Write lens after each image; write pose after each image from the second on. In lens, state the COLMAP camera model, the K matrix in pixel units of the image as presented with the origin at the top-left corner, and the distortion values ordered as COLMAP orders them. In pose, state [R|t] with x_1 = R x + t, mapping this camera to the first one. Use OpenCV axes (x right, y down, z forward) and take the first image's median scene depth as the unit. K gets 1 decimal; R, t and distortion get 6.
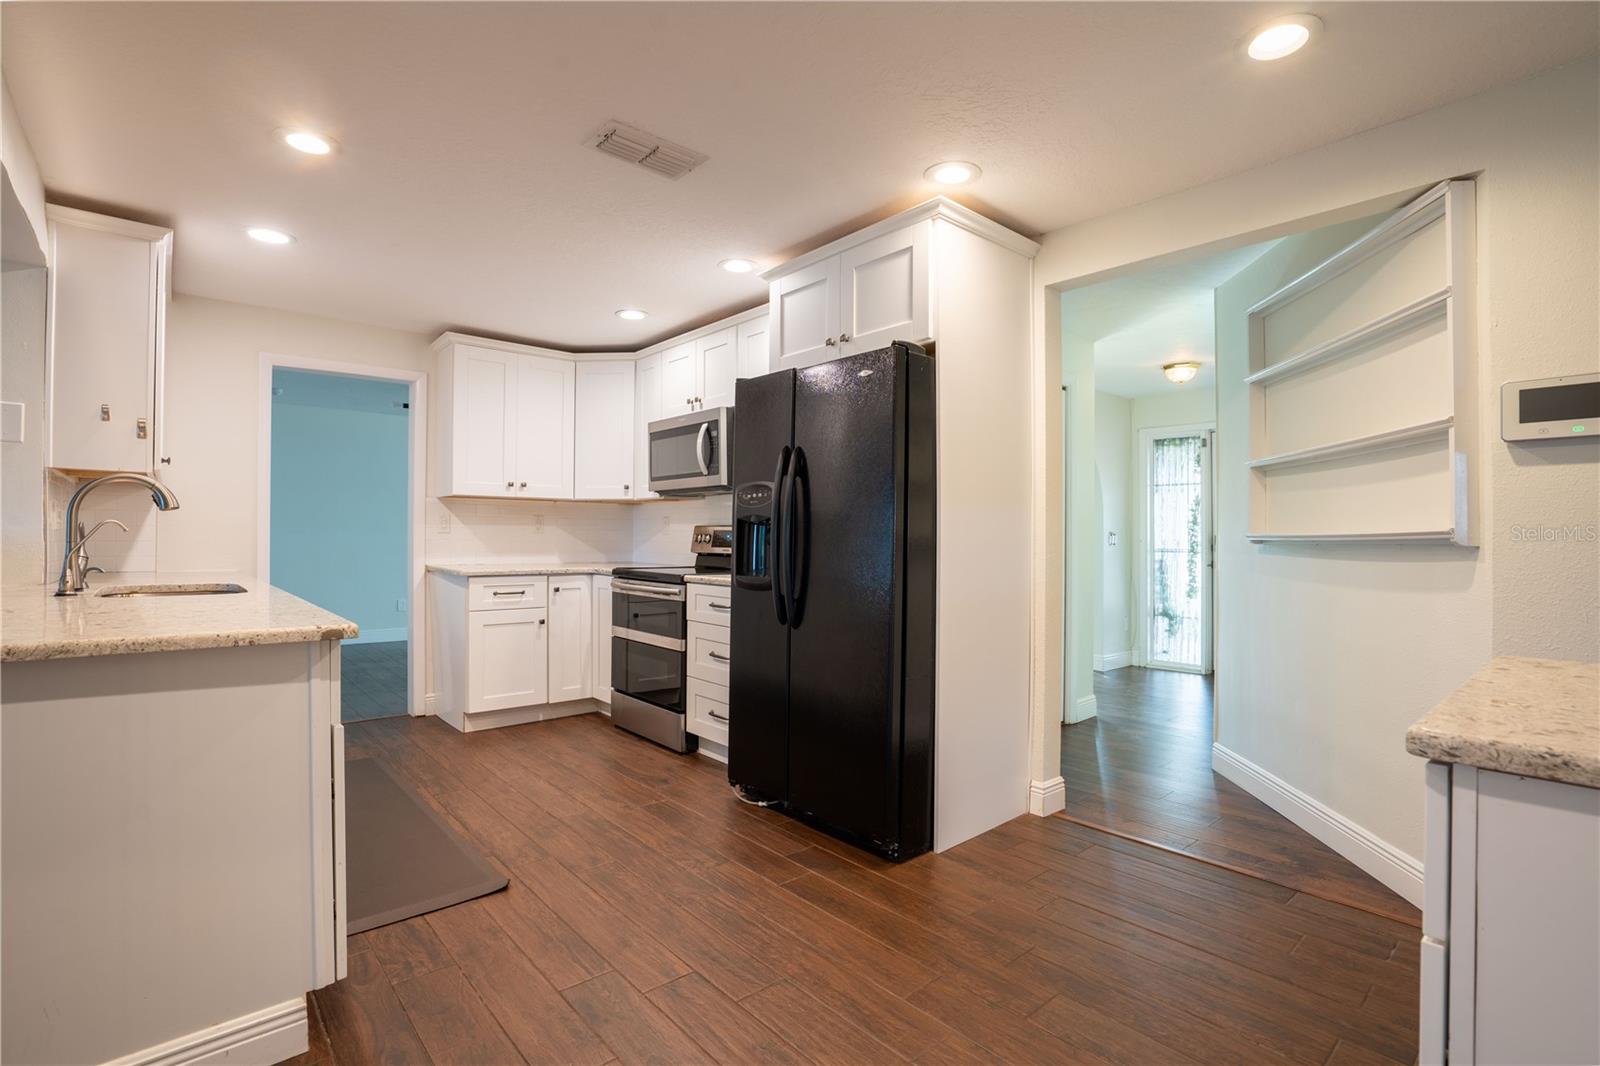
lens RADIAL K [[744.8, 0, 810.5], [0, 744.8, 541.6], [0, 0, 1]] dist [-0.047462, 0.011732]
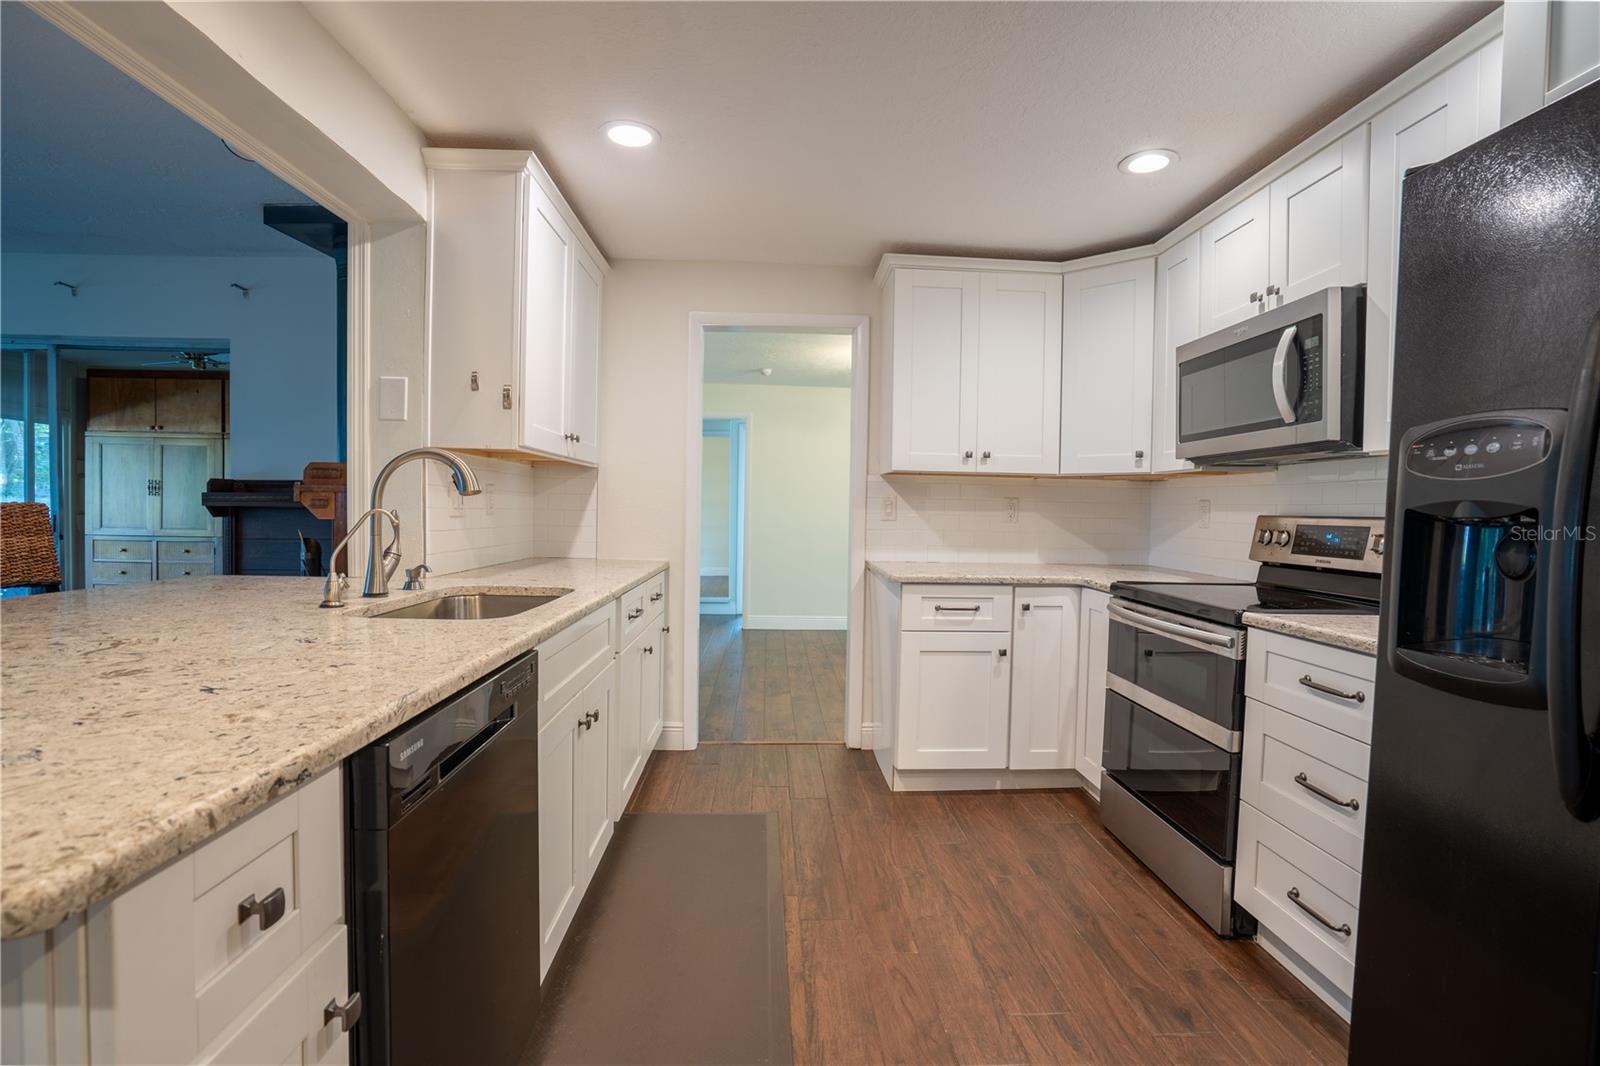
lens RADIAL K [[744.8, 0, 794.5], [0, 744.8, 531.3], [0, 0, 1]] dist [-0.047462, 0.011732]
pose [[0.768816, 0.026297, -0.638929, -0.090547], [-0.017894, 0.999648, 0.019611, -0.018291], [0.639219, -0.003645, 0.769016, 0.428720]]
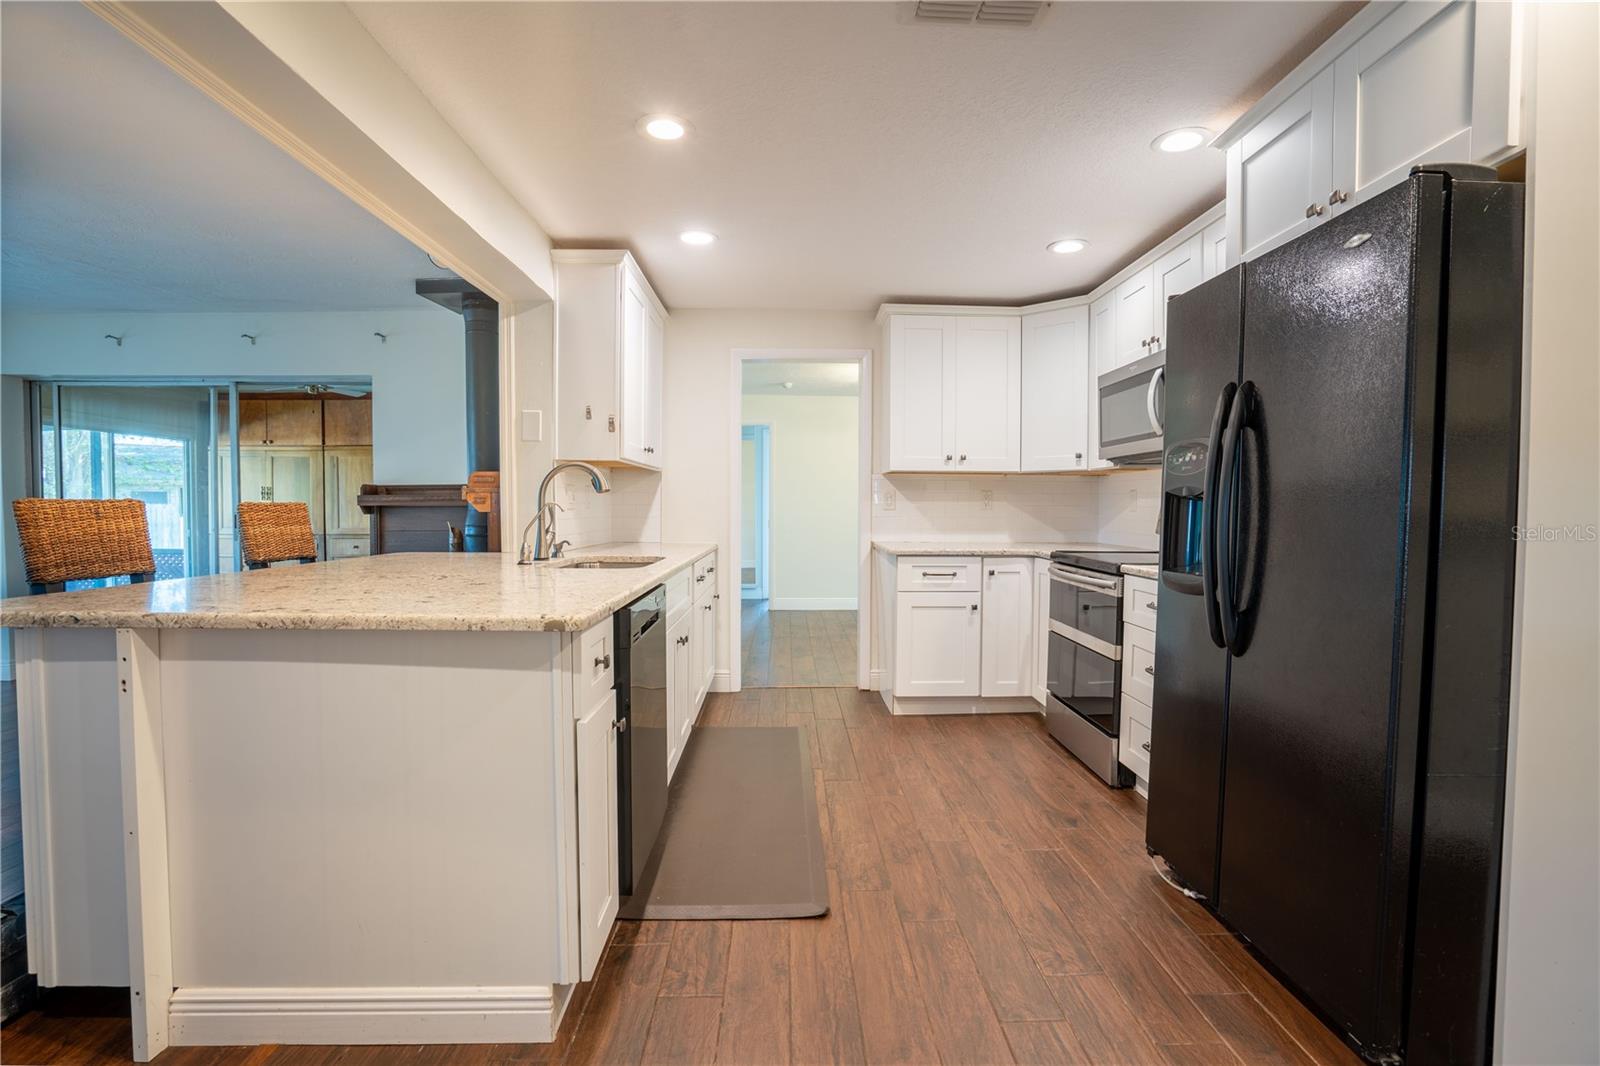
lens RADIAL K [[744.8, 0, 808.7], [0, 744.8, 536.9], [0, 0, 1]] dist [-0.047462, 0.011732]
pose [[0.766230, 0.022392, -0.642176, 0.085002], [-0.003864, 0.999535, 0.030241, -0.006715], [0.642555, -0.020690, 0.765960, 0.208796]]
